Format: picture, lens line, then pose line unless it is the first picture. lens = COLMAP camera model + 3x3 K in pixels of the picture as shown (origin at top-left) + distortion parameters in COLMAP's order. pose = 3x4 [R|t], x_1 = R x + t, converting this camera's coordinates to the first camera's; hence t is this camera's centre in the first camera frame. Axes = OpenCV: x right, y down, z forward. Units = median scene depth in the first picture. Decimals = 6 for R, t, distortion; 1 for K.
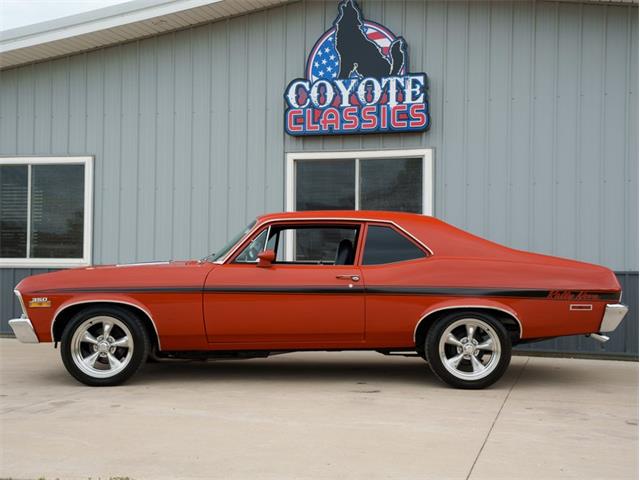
lens RADIAL K [[928.5, 0, 320.0], [0, 928.5, 240.0], [0, 0, 1]] dist [0.213176, 0.077212]
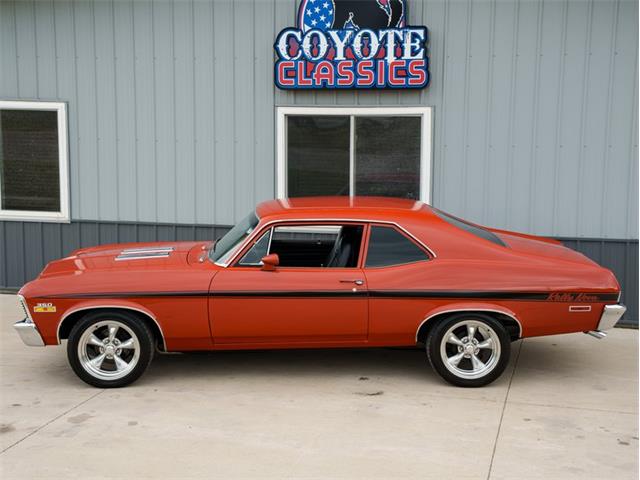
lens RADIAL K [[1069.0, 0, 320.0], [0, 1069.0, 240.0], [0, 0, 1]] dist [0.328389, 0.054049]
pose [[0.999435, -0.006726, 0.032931, -0.030160], [0.001751, 0.988863, 0.148817, -0.126190], [-0.033566, -0.148676, 0.988316, -0.101623]]
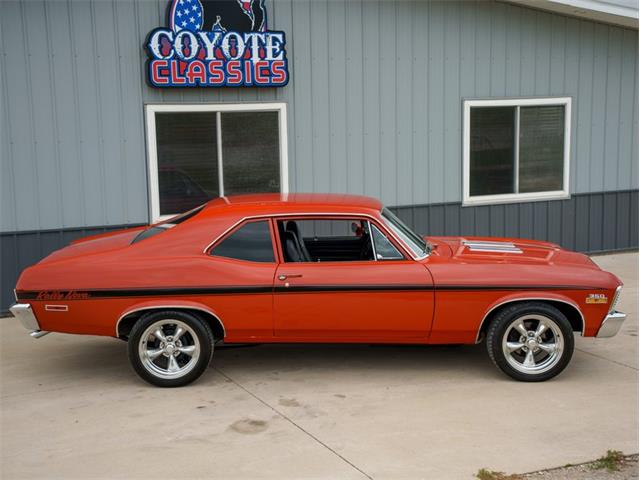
lens RADIAL K [[1012.3, 0, 327.9], [0, 1012.3, 239.0], [0, 0, 1]] dist [0.294026, 0.047364]
pose [[0.747101, -0.113147, 0.655010, -0.626605], [0.009195, 0.987071, 0.160020, -0.128861], [-0.664647, -0.113528, 0.738482, 0.078912]]
